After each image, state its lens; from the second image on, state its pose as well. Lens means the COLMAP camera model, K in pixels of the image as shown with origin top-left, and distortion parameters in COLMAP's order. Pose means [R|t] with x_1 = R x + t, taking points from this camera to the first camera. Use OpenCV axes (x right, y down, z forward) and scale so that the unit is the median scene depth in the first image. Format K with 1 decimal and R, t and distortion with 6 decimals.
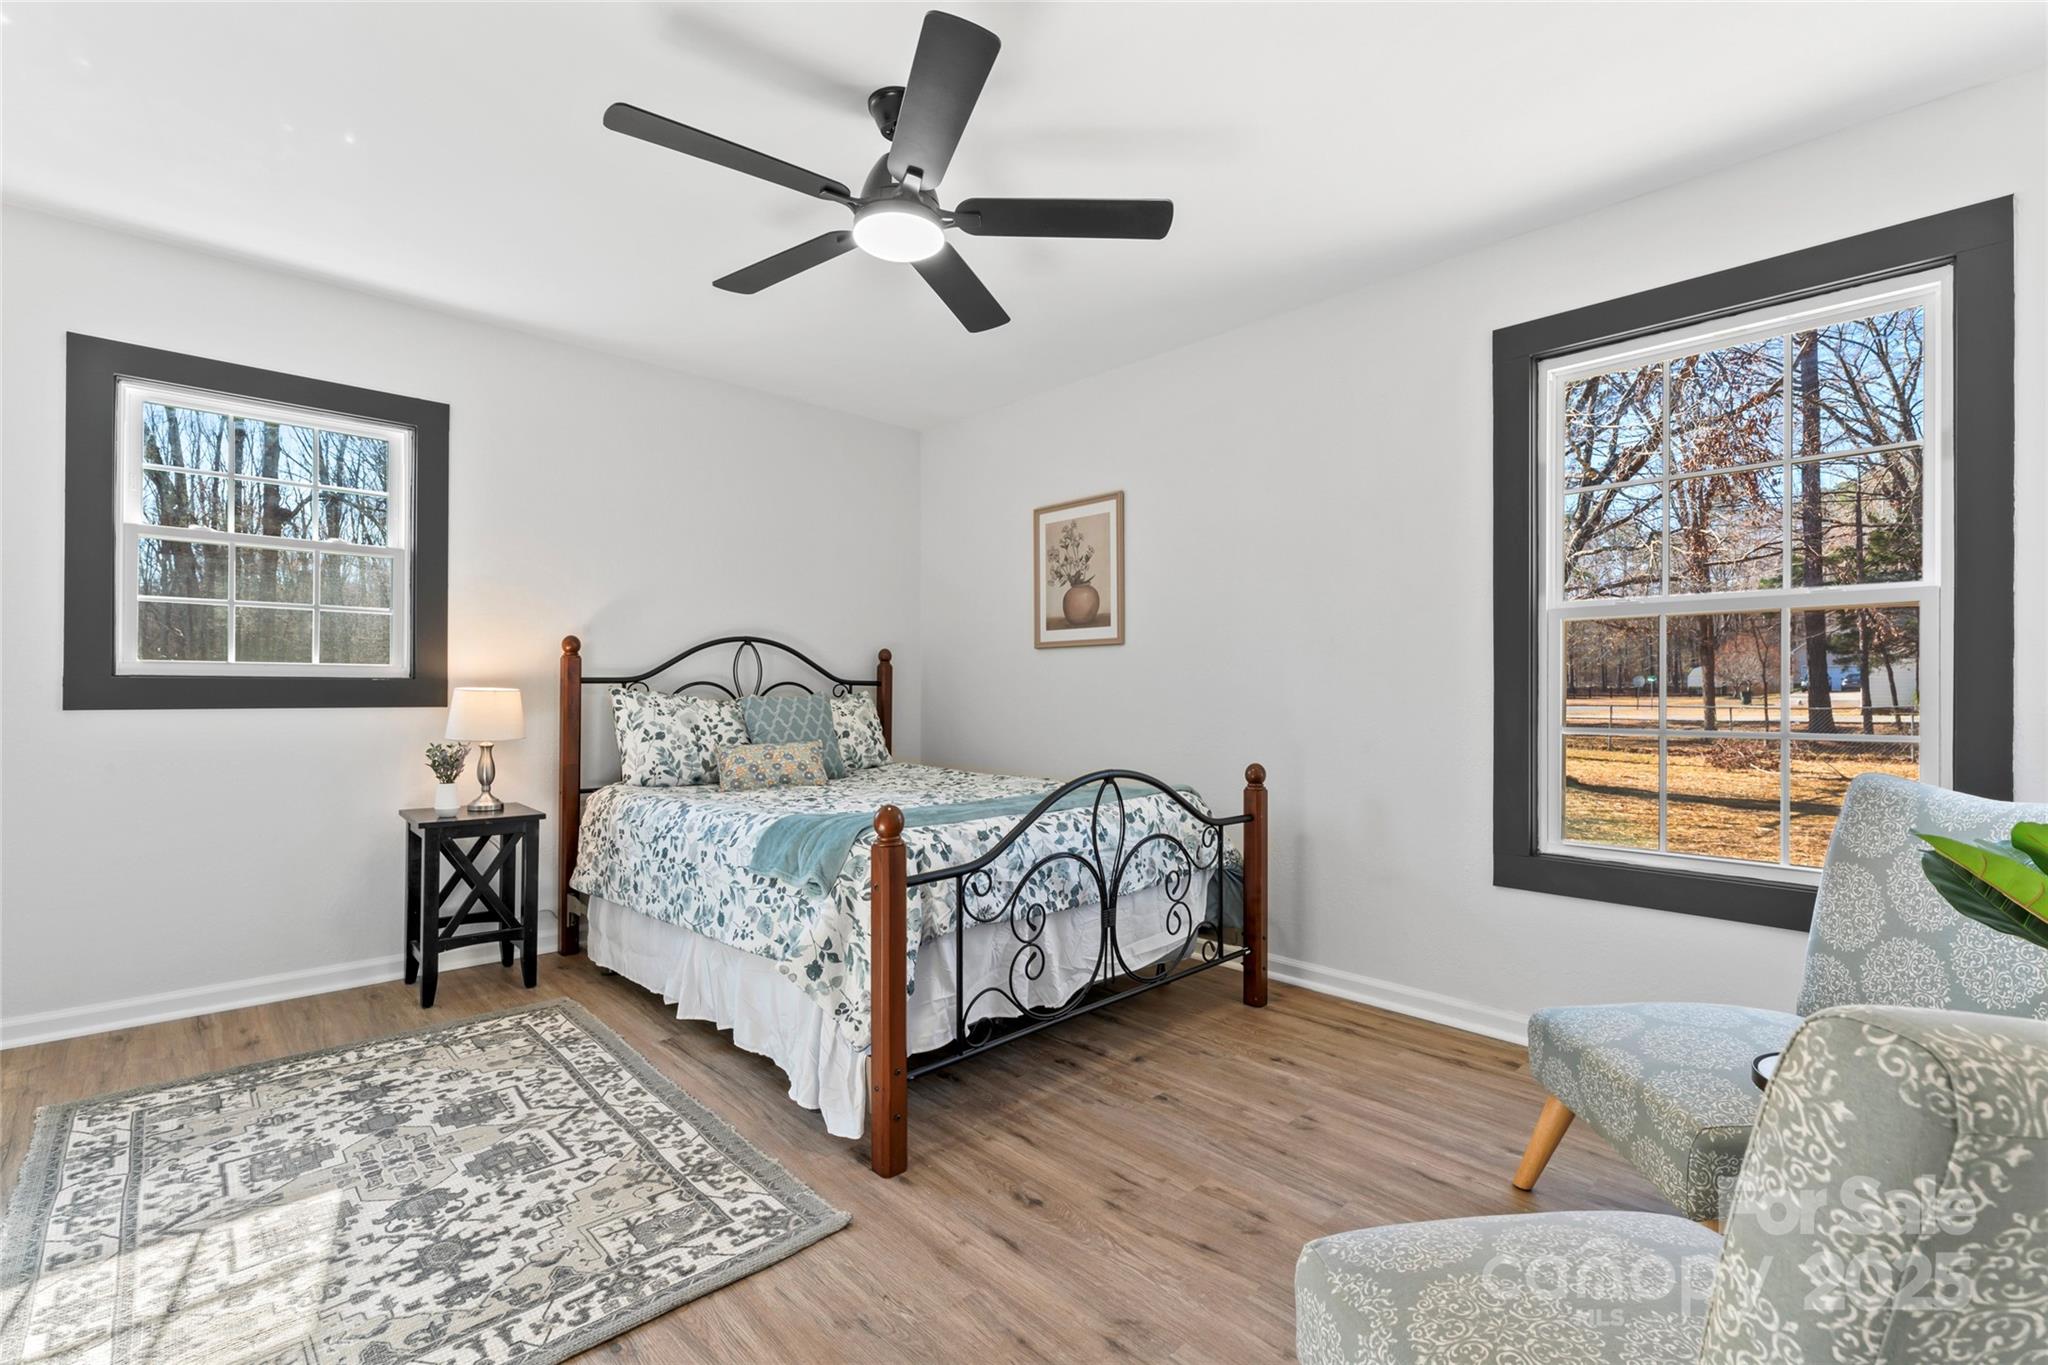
lens RADIAL K [[908.5, 0, 1021.9], [0, 908.5, 692.3], [0, 0, 1]] dist [-0.000697, -0.000394]
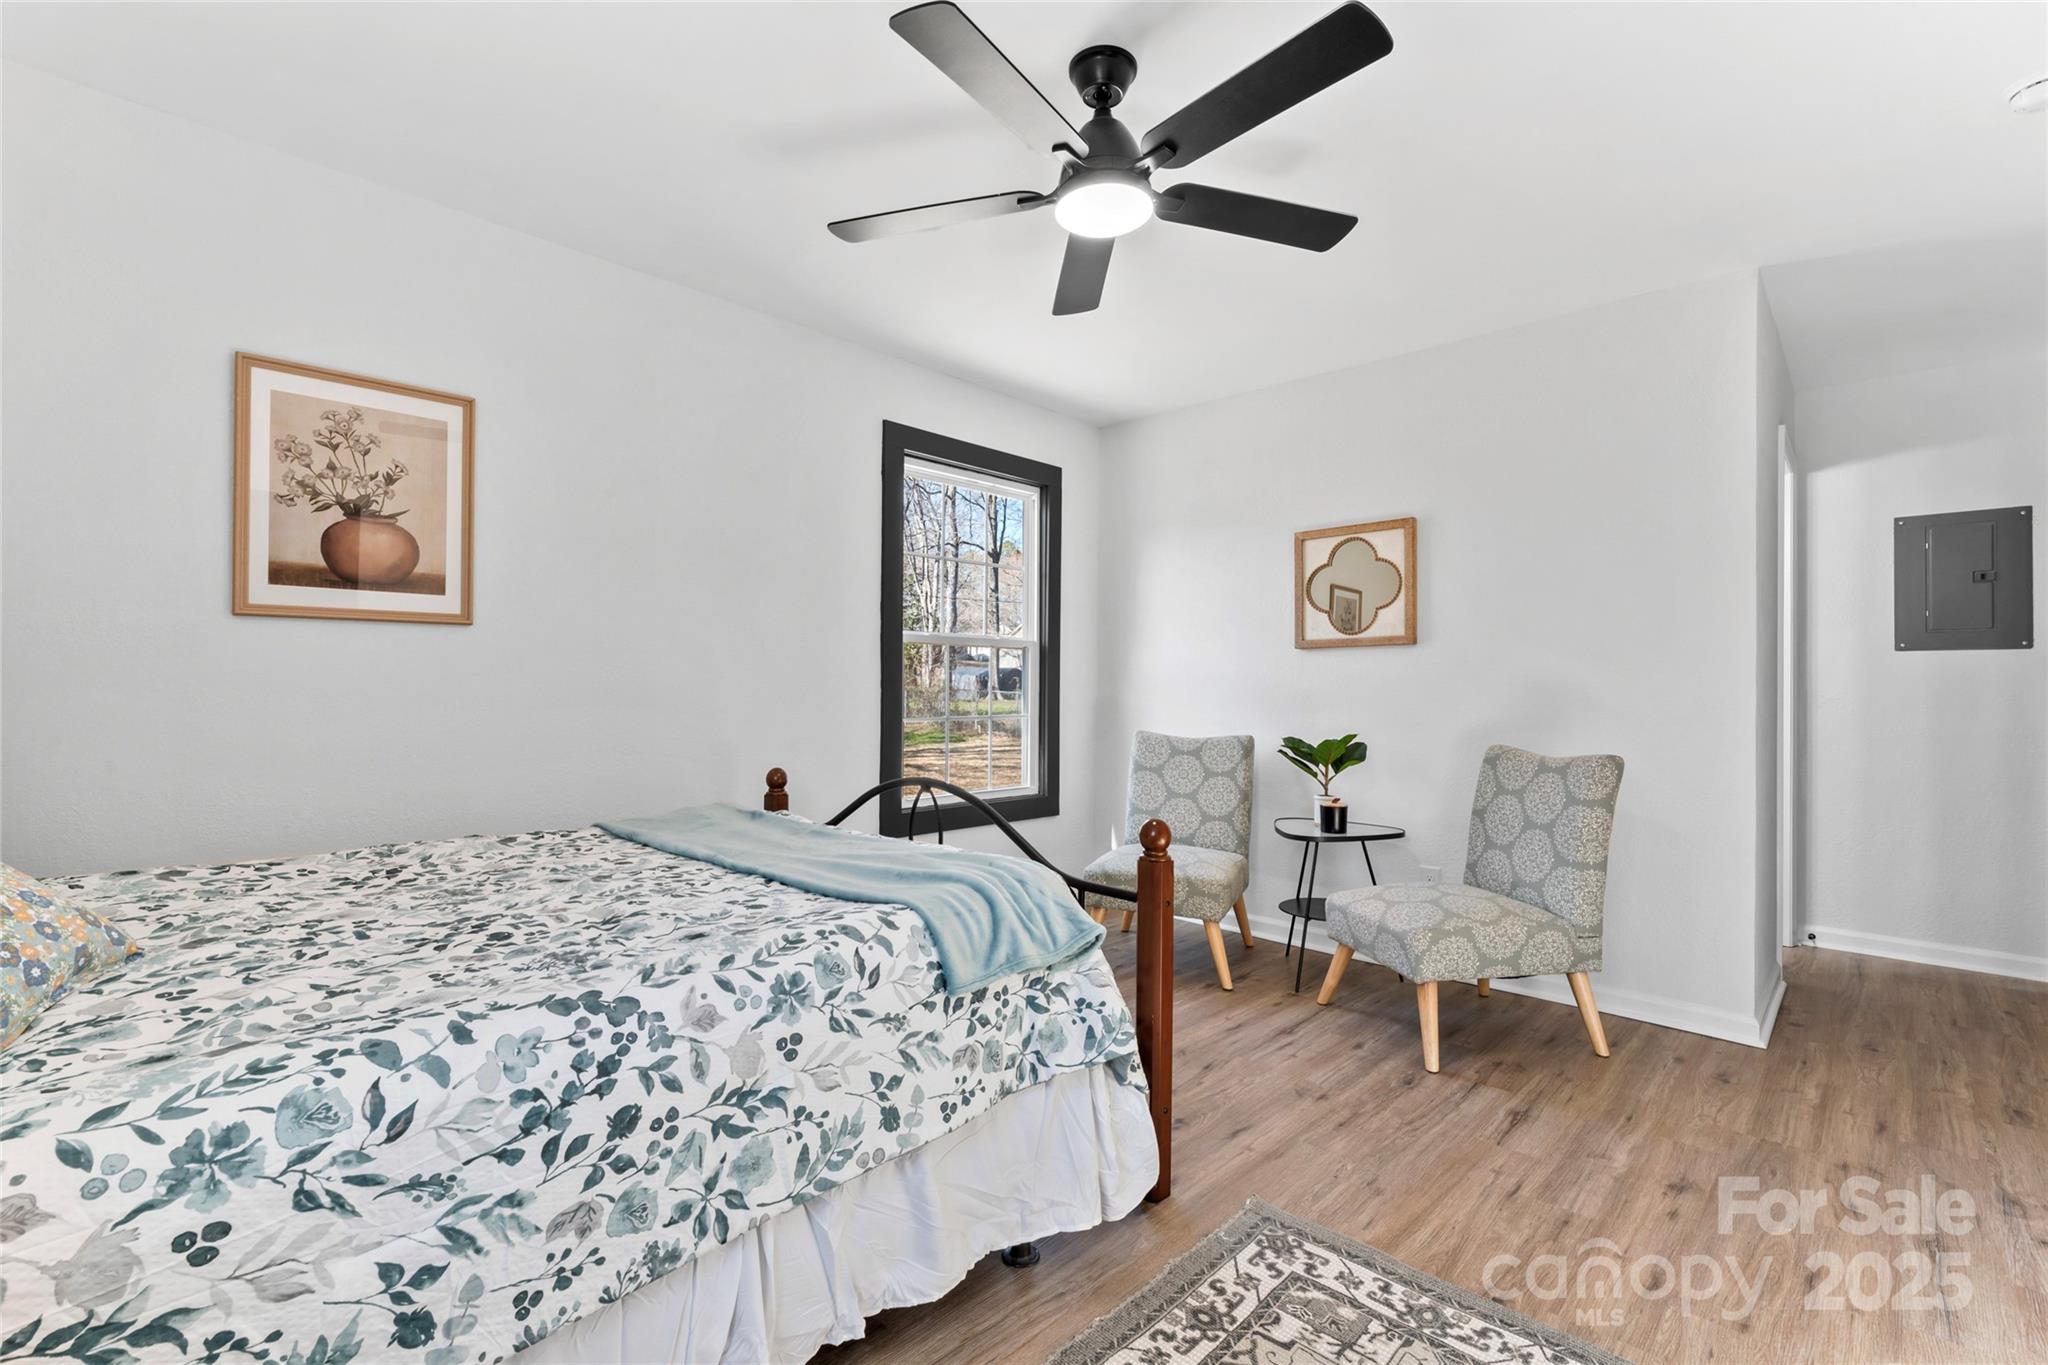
lens RADIAL K [[908.5, 0, 1021.8], [0, 908.5, 676.4], [0, 0, 1]] dist [-0.000697, -0.000394]
pose [[-0.037733, 0.005534, 0.999273, -0.724073], [-0.002478, 0.999981, -0.005632, -0.014193], [-0.999285, -0.002688, -0.037719, 0.765412]]
